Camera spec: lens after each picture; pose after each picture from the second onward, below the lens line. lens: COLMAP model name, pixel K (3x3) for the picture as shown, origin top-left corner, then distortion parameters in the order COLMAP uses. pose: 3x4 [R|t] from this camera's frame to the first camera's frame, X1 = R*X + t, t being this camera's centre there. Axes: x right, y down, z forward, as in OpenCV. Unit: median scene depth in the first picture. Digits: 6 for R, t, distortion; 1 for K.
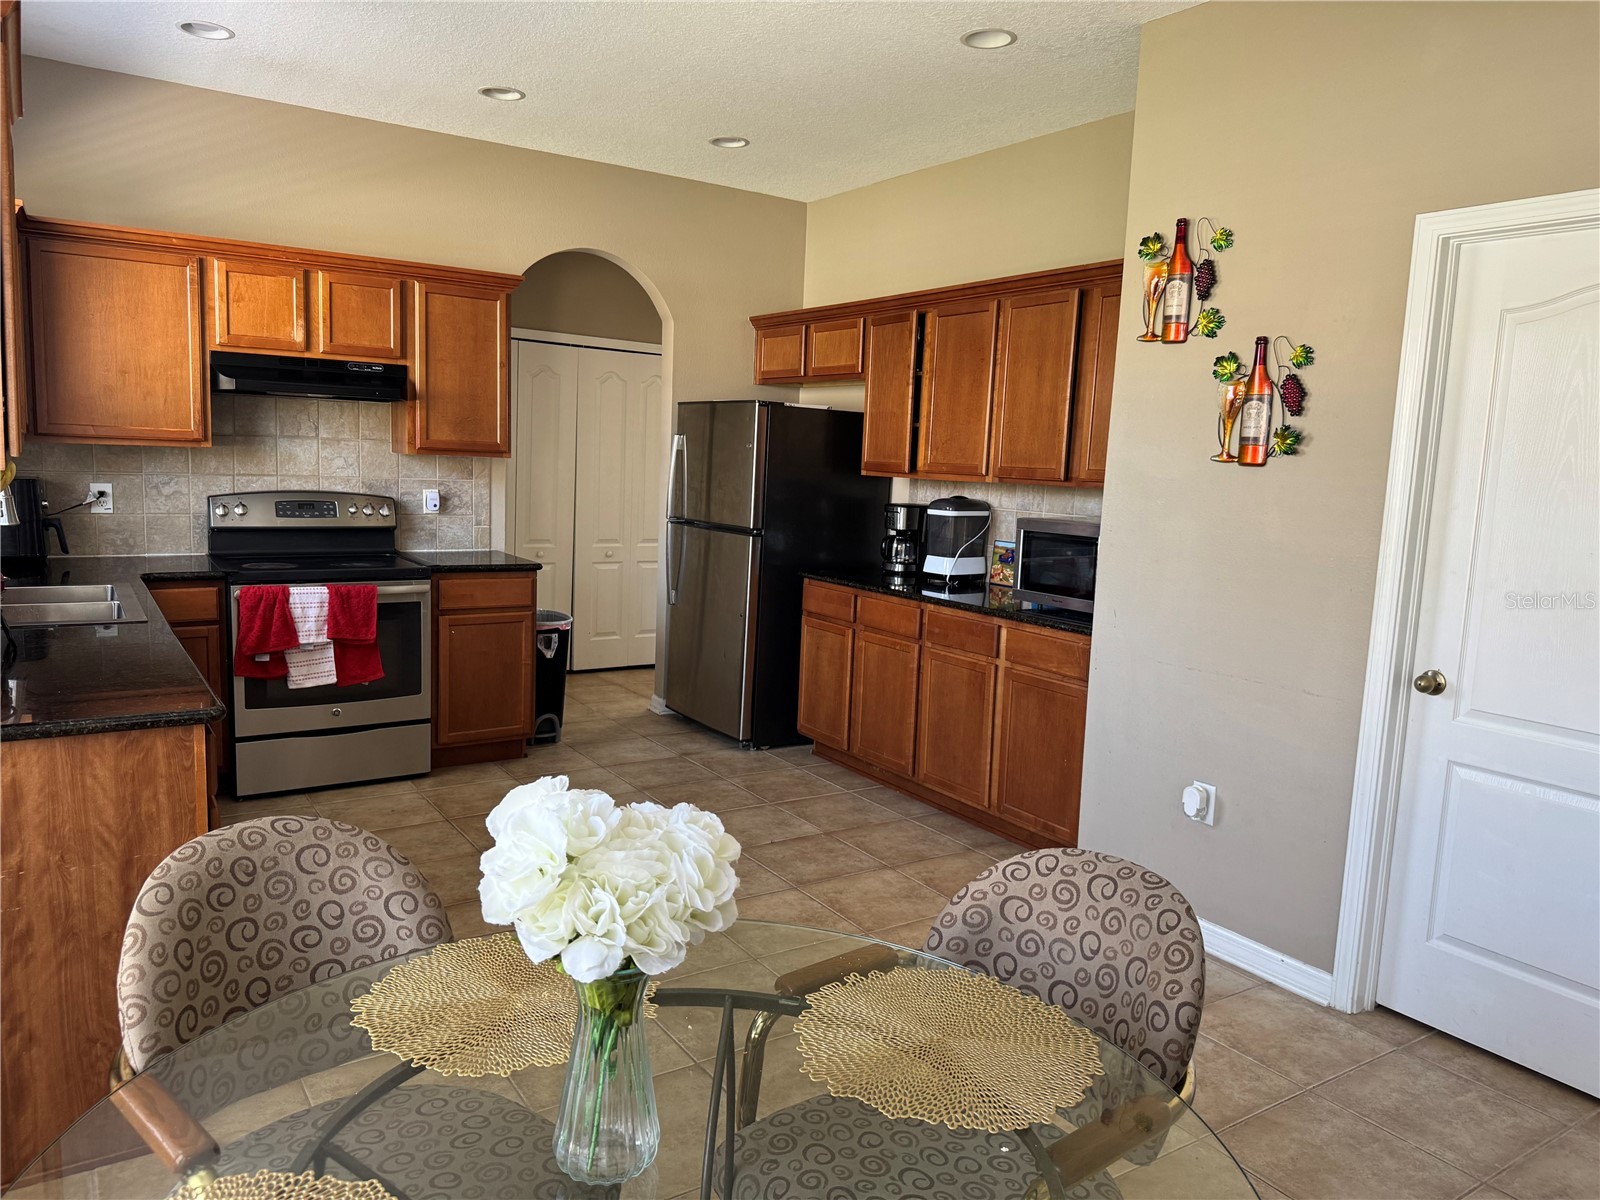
lens RADIAL K [[1120.5, 0, 813.5], [0, 1120.5, 603.3], [0, 0, 1]] dist [0.079928, -0.108732]
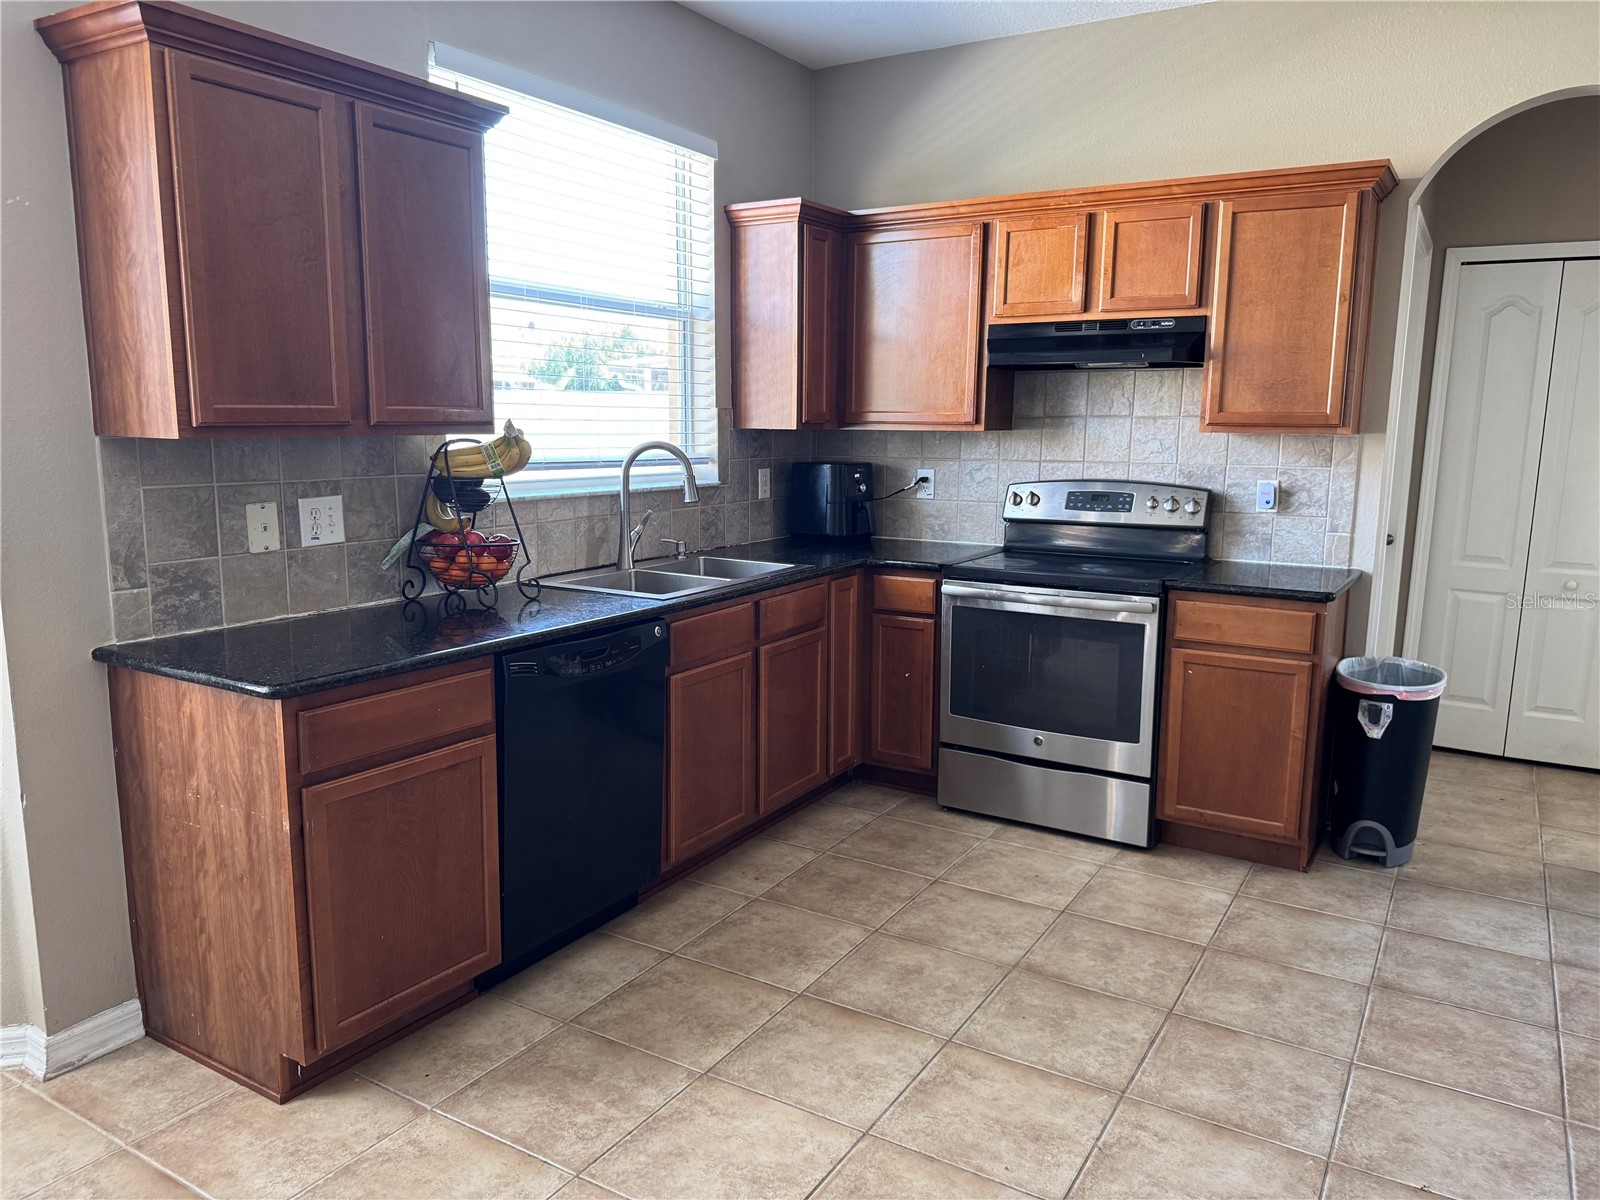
lens RADIAL K [[1120.5, 0, 813.5], [0, 1120.5, 603.3], [0, 0, 1]] dist [0.079928, -0.108732]
pose [[0.417181, 0.112952, -0.901777, 0.244535], [-0.112539, 0.991030, 0.072069, -0.045331], [0.901829, 0.071419, 0.426150, 0.467958]]
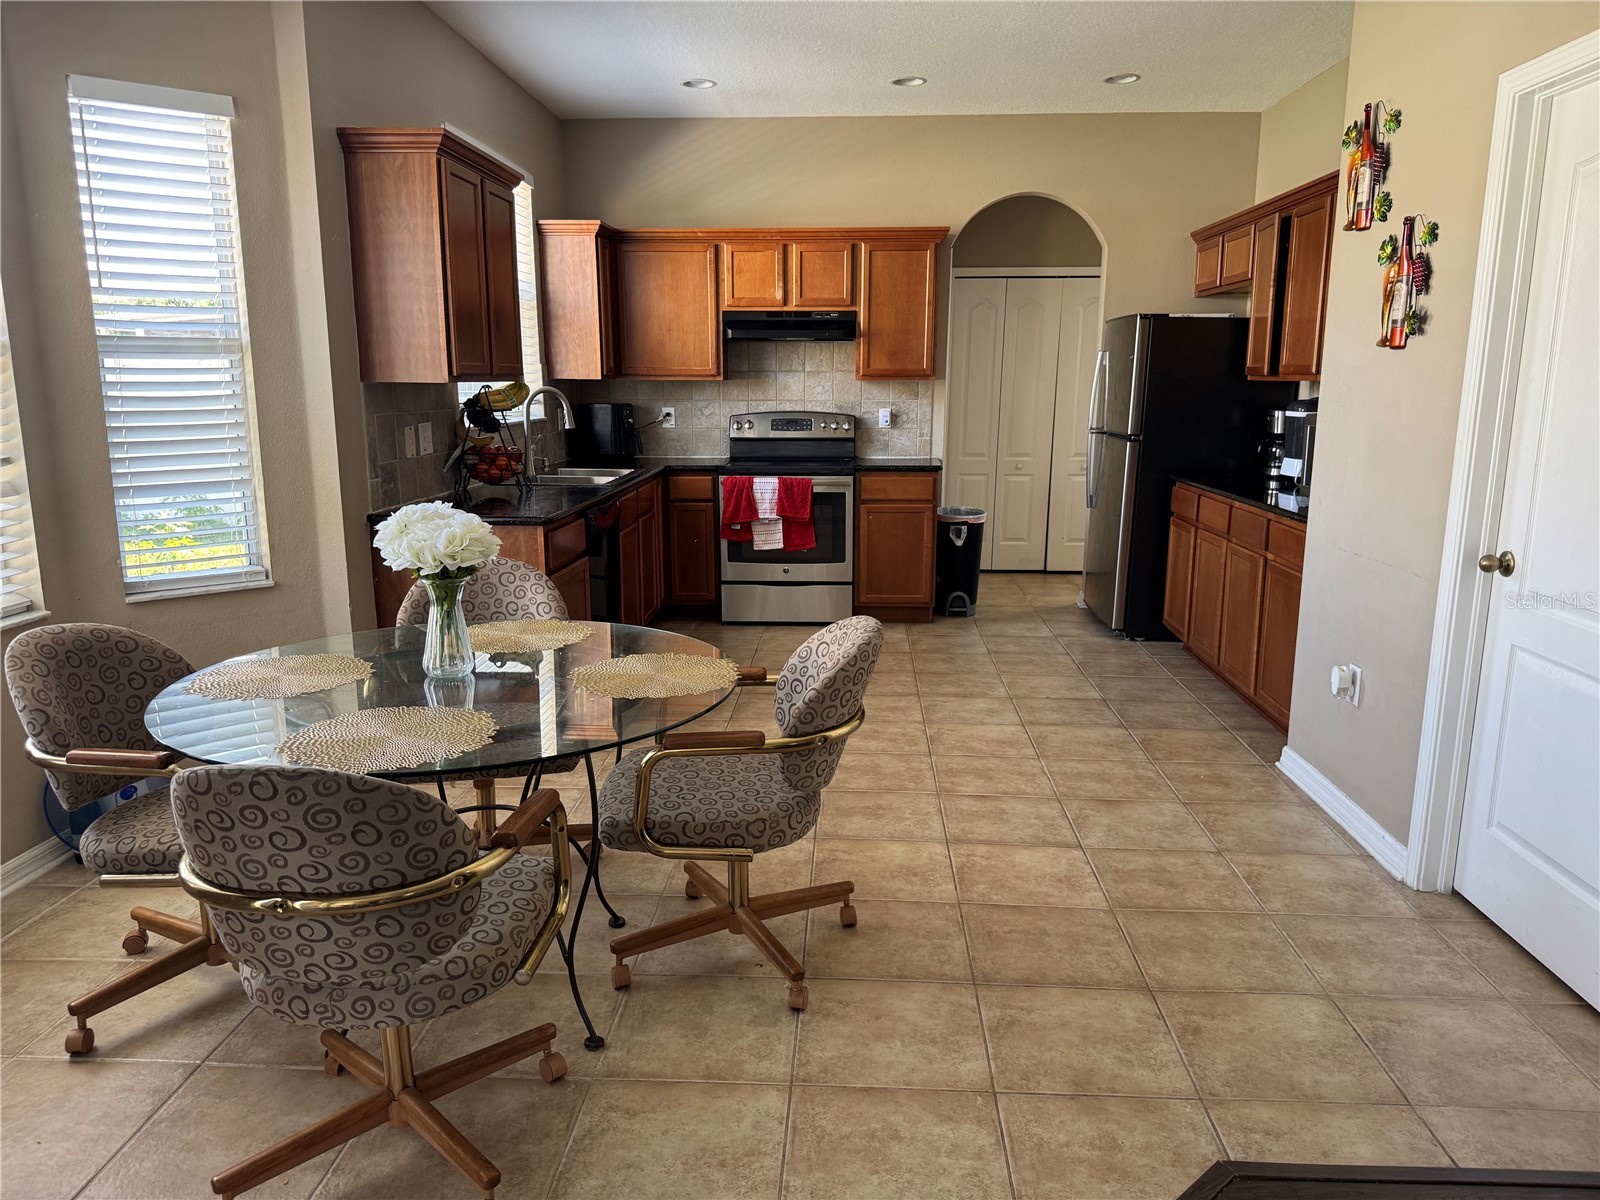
lens RADIAL K [[1123.3, 0, 817.4], [0, 1123.3, 606.8], [0, 0, 1]] dist [0.195313, -0.388399]
pose [[0.804280, 0.078774, -0.589006, 0.413441], [-0.047240, 0.996514, 0.068769, 0.042532], [0.592370, -0.027485, 0.805197, -0.088499]]
